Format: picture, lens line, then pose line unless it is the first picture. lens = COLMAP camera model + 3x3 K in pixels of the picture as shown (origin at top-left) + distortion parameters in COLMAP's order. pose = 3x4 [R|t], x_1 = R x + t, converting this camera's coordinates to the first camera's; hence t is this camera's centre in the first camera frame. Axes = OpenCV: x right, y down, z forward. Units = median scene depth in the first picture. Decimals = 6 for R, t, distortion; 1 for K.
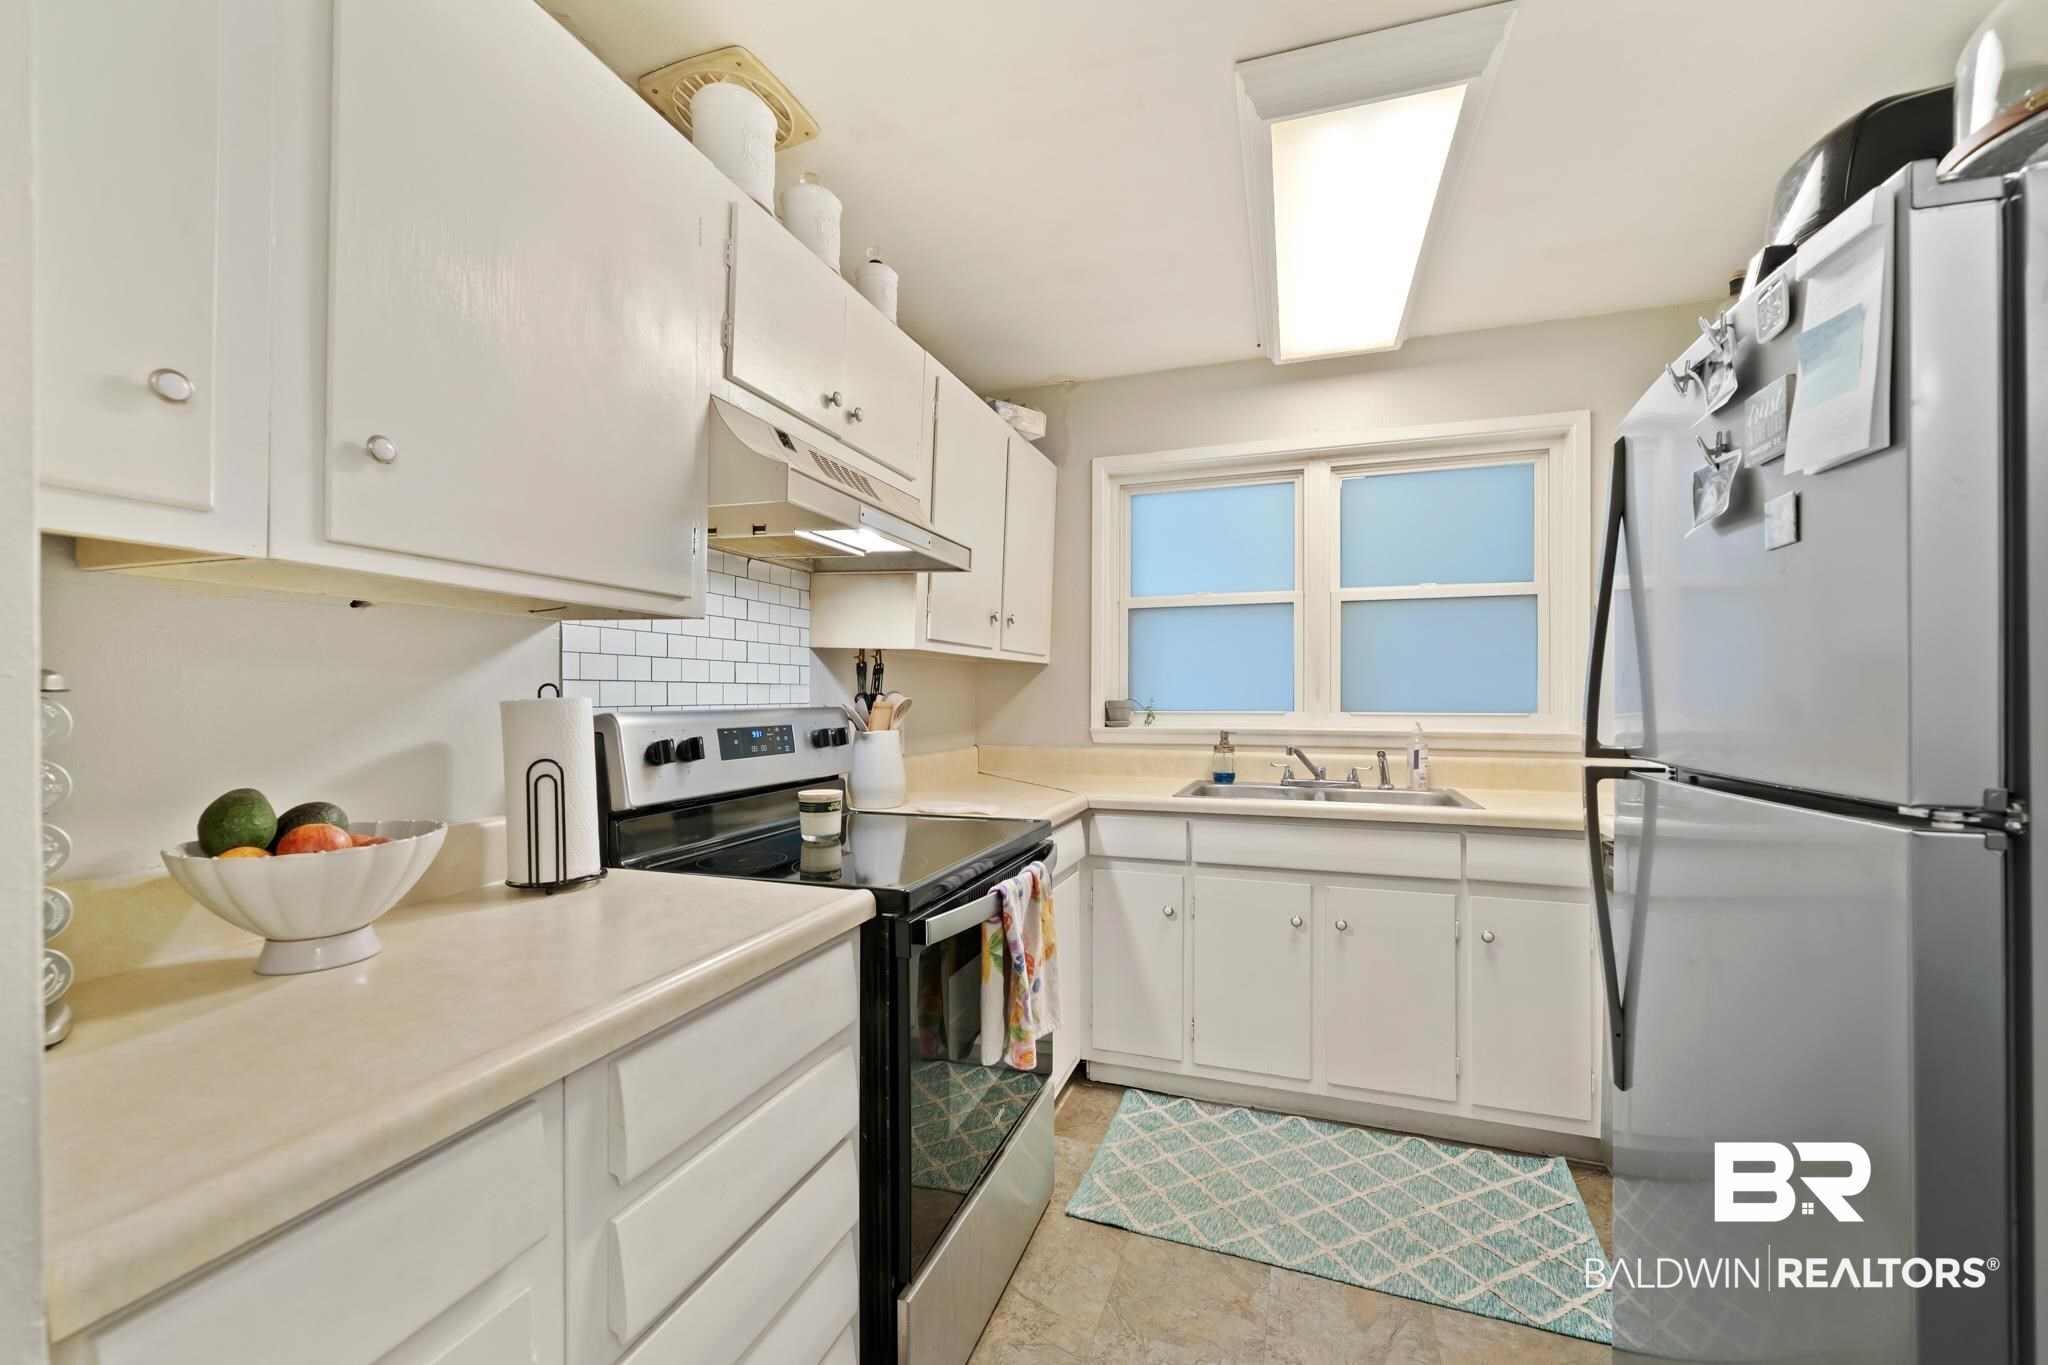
lens RADIAL K [[811.6, 0, 1026.1], [0, 811.6, 699.6], [0, 0, 1]] dist [-0.002206, -0.000169]
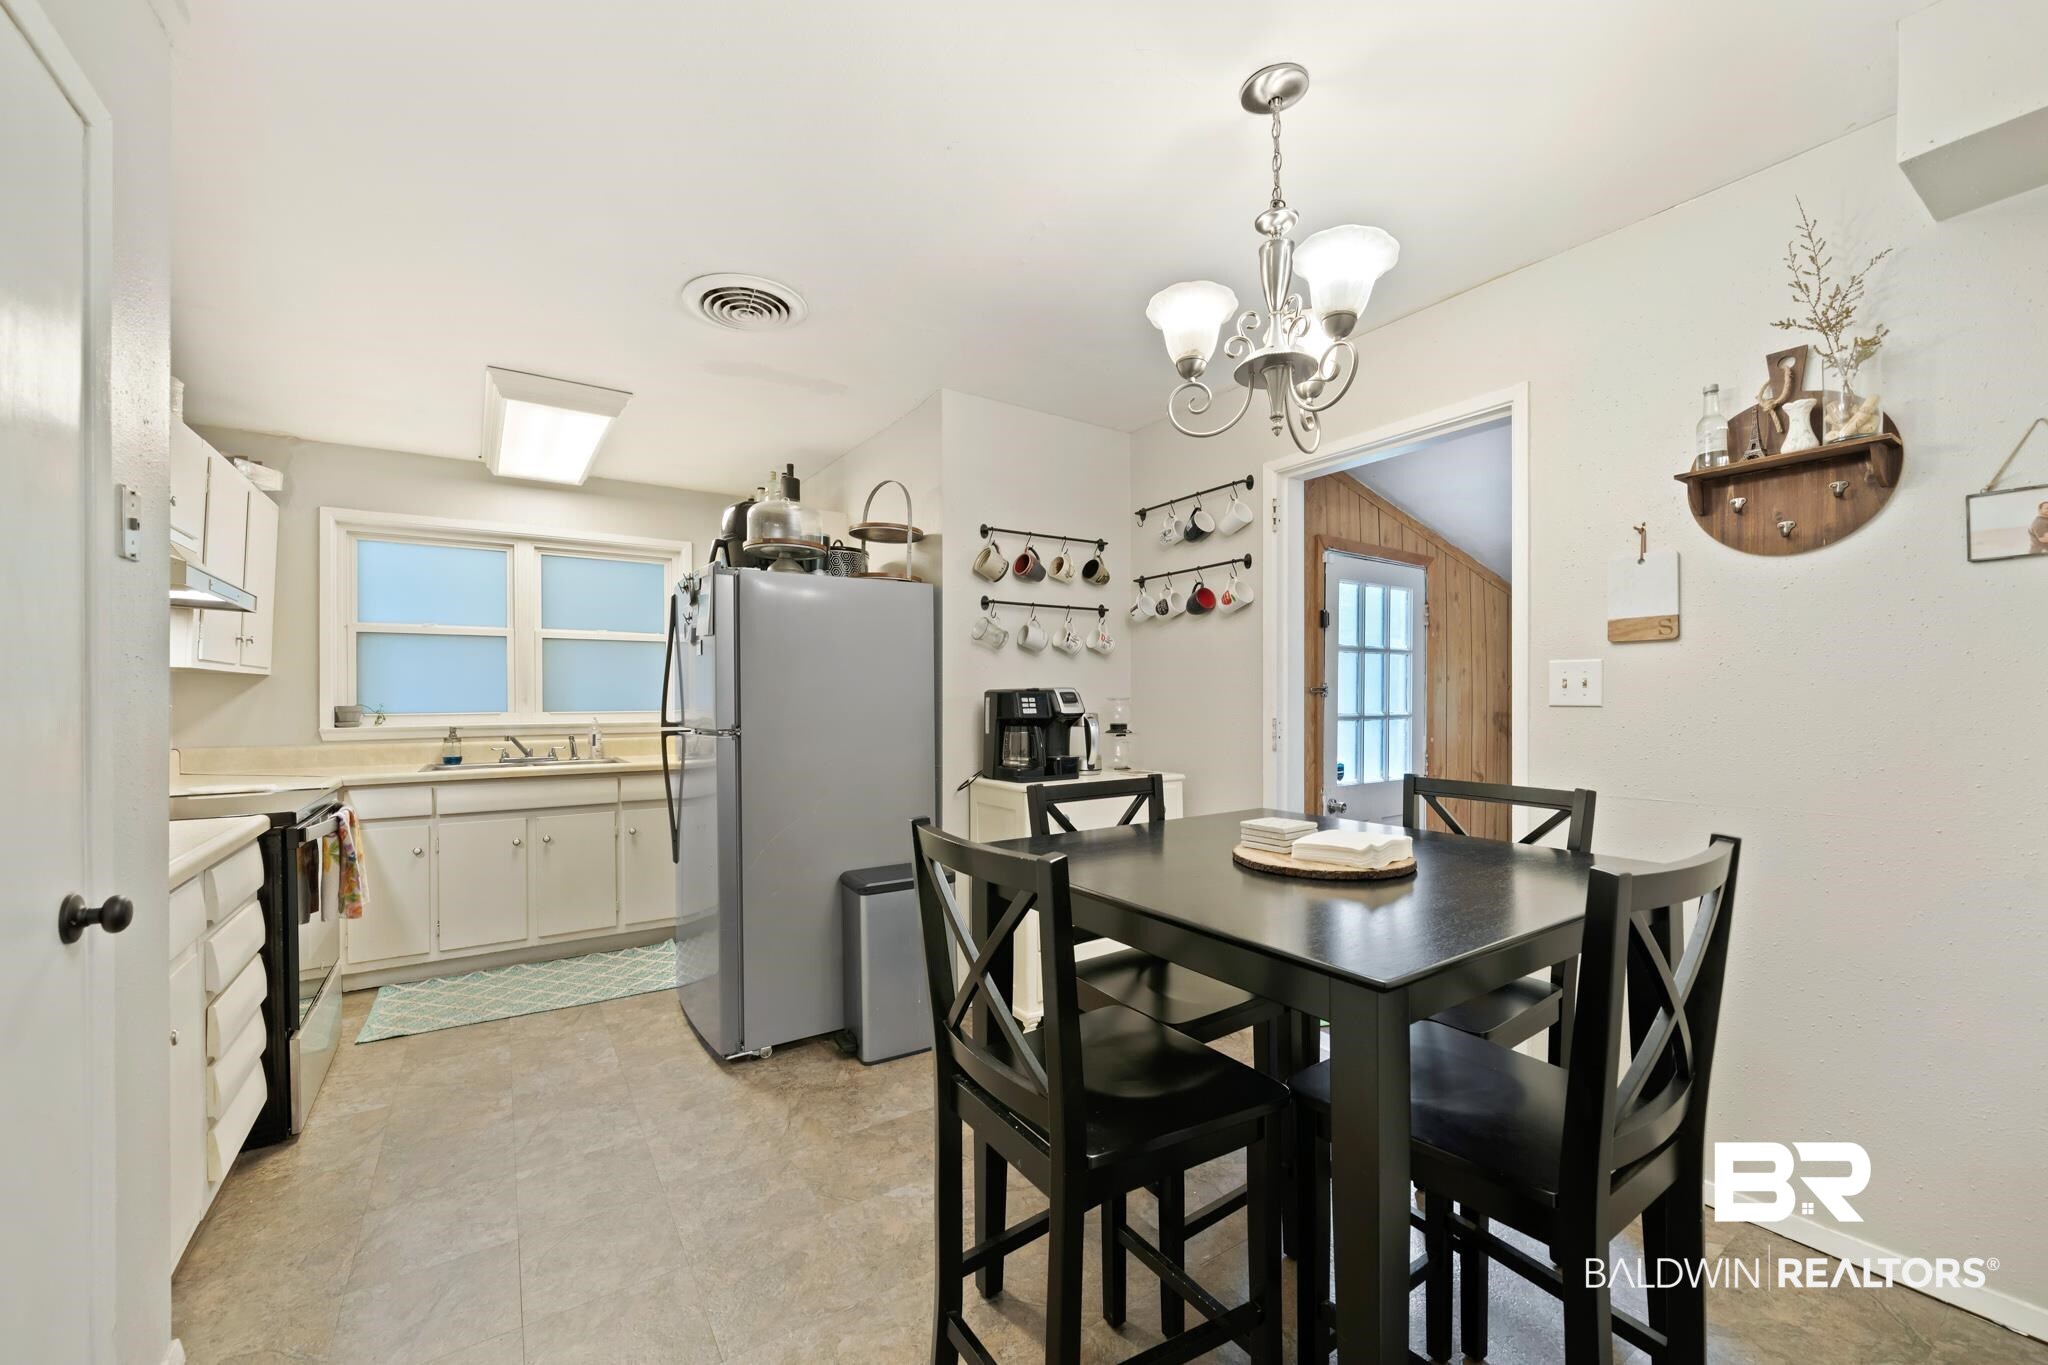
lens RADIAL K [[811.6, 0, 1026.1], [0, 811.6, 699.6], [0, 0, 1]] dist [-0.002206, -0.000169]
pose [[0.603761, -0.004537, 0.797152, -0.313371], [0.008021, 0.999968, -0.000385, 0.000268], [-0.797125, 0.006626, 0.603778, -0.722635]]
